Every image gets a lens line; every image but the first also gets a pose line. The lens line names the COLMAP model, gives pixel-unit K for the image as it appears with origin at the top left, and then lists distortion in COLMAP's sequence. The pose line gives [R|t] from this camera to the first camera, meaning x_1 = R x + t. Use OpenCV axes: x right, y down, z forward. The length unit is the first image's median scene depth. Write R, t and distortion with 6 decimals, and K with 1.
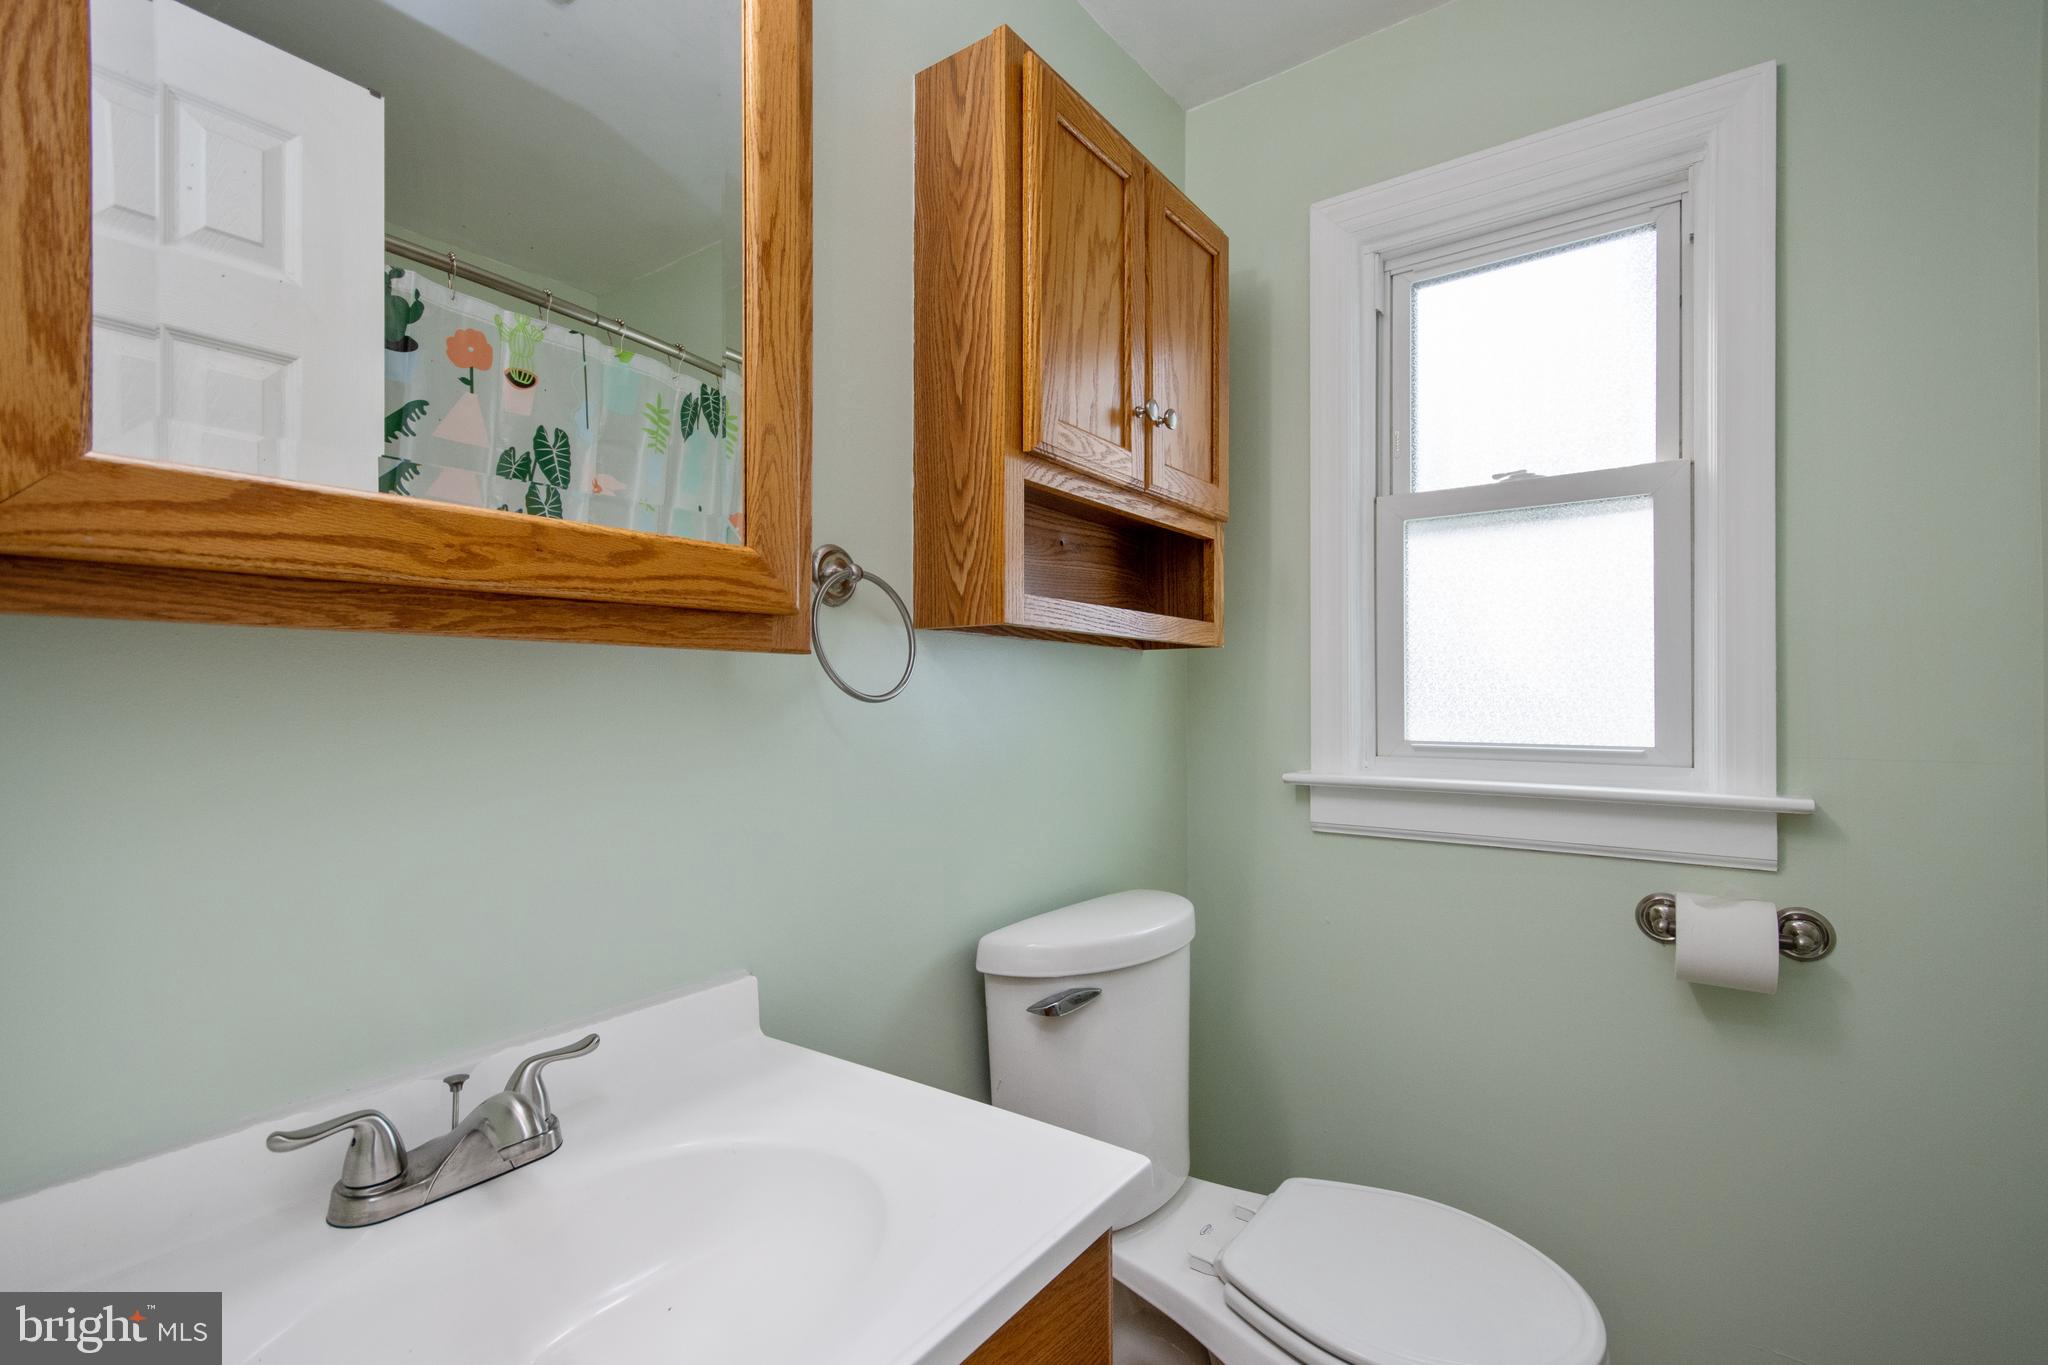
lens RADIAL K [[962.3, 0, 1035.8], [0, 962.3, 679.5], [0, 0, 1]] dist [0.010233, 0.001258]
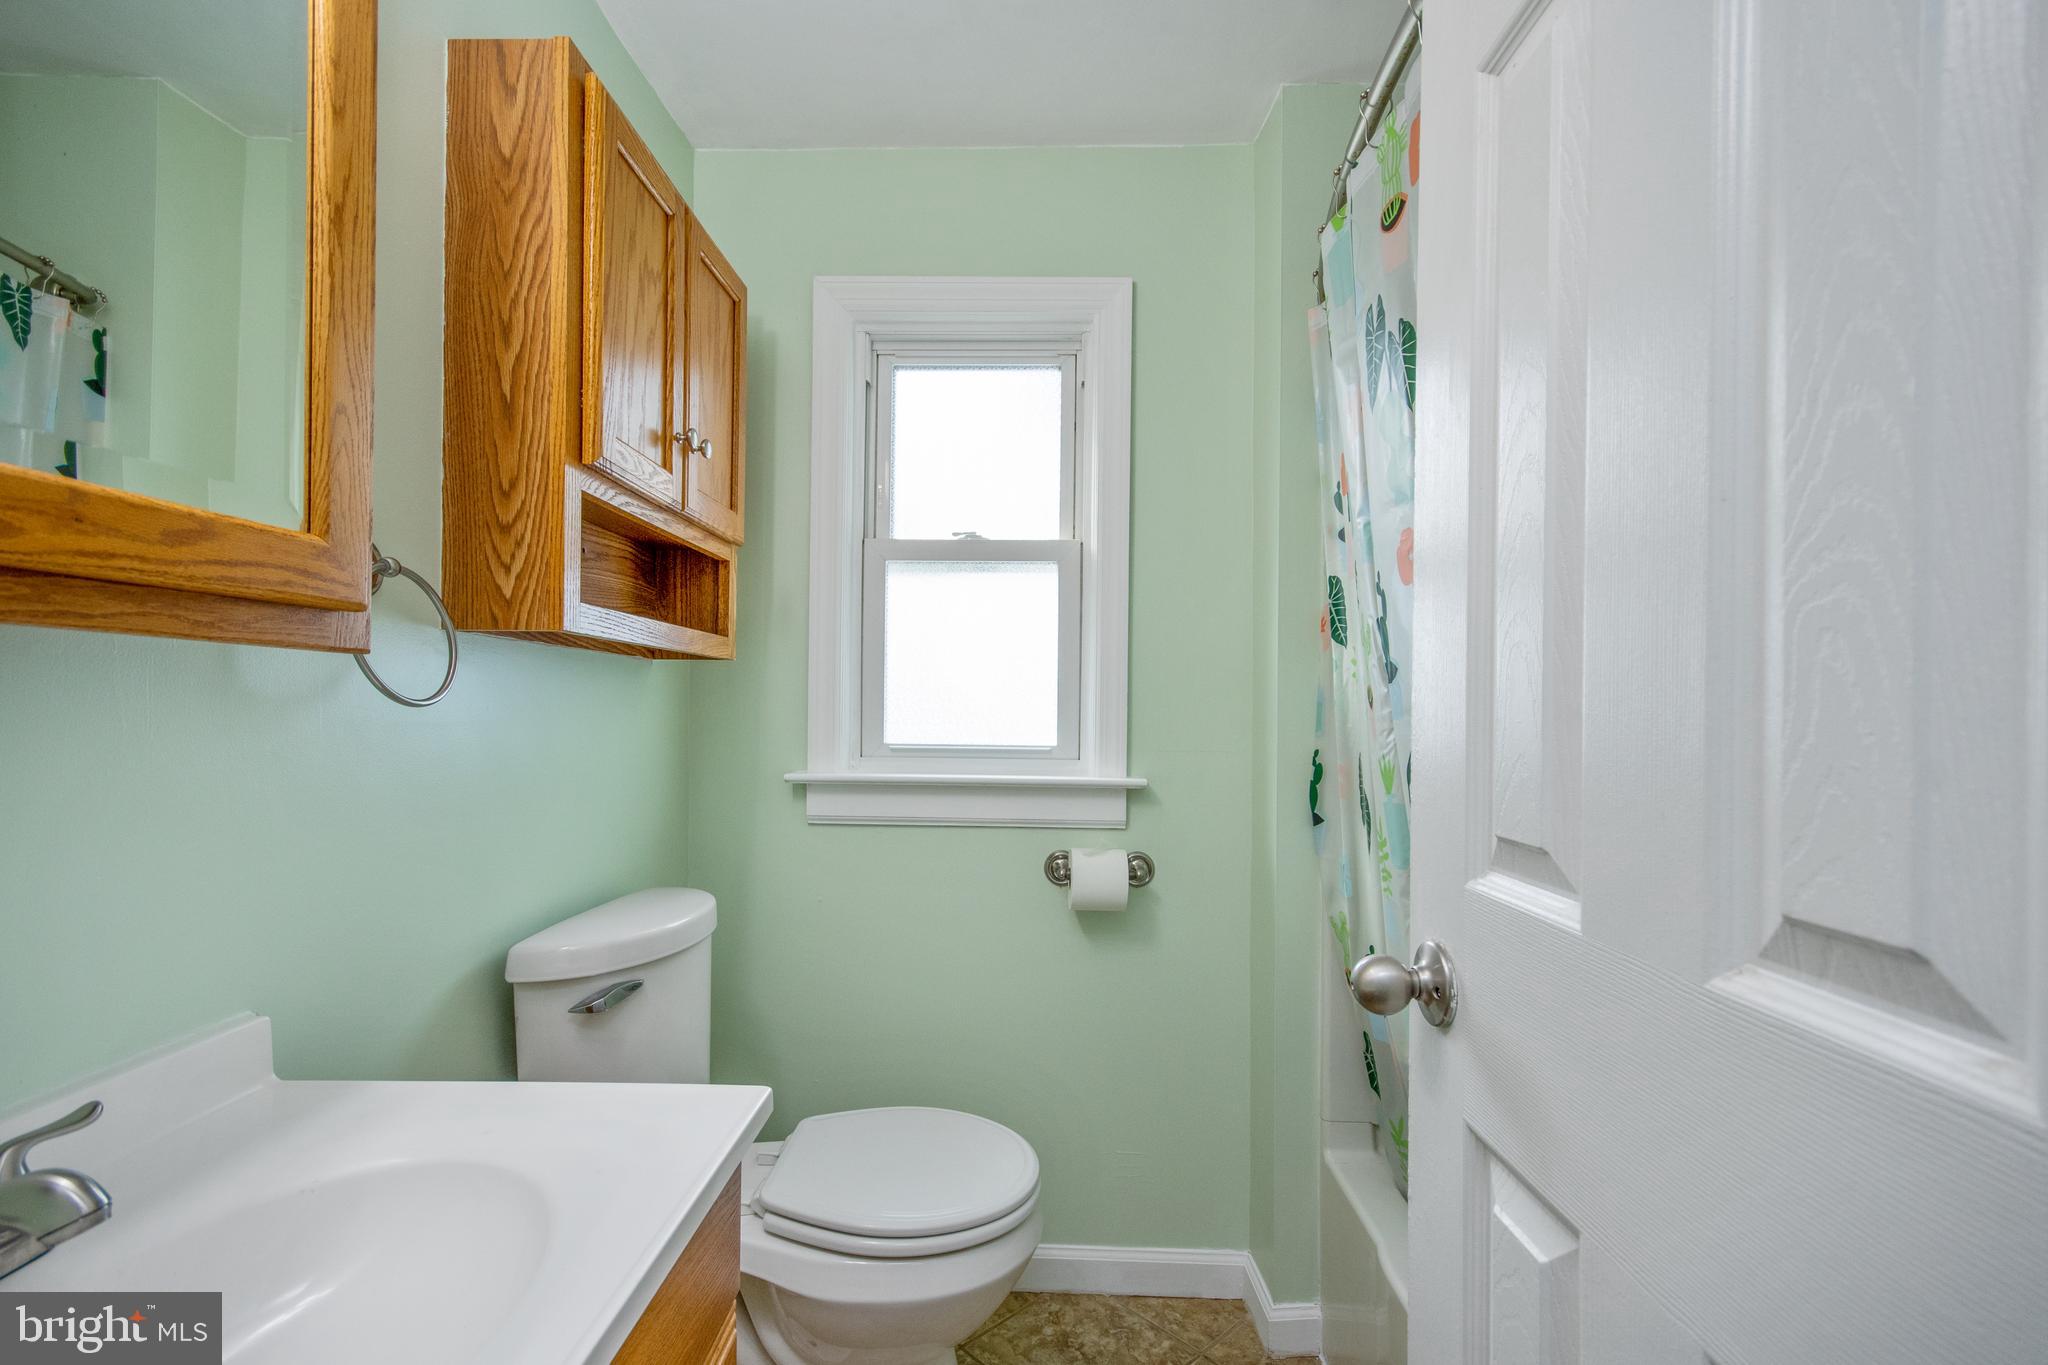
lens RADIAL K [[932.1, 0, 1039.4], [0, 932.1, 693.8], [0, 0, 1]] dist [0.009021, 0.000771]
pose [[0.816283, 0.020200, 0.577299, -0.176308], [-0.022530, 0.999741, -0.003124, 0.000067], [-0.577213, -0.010457, 0.816527, -0.087483]]
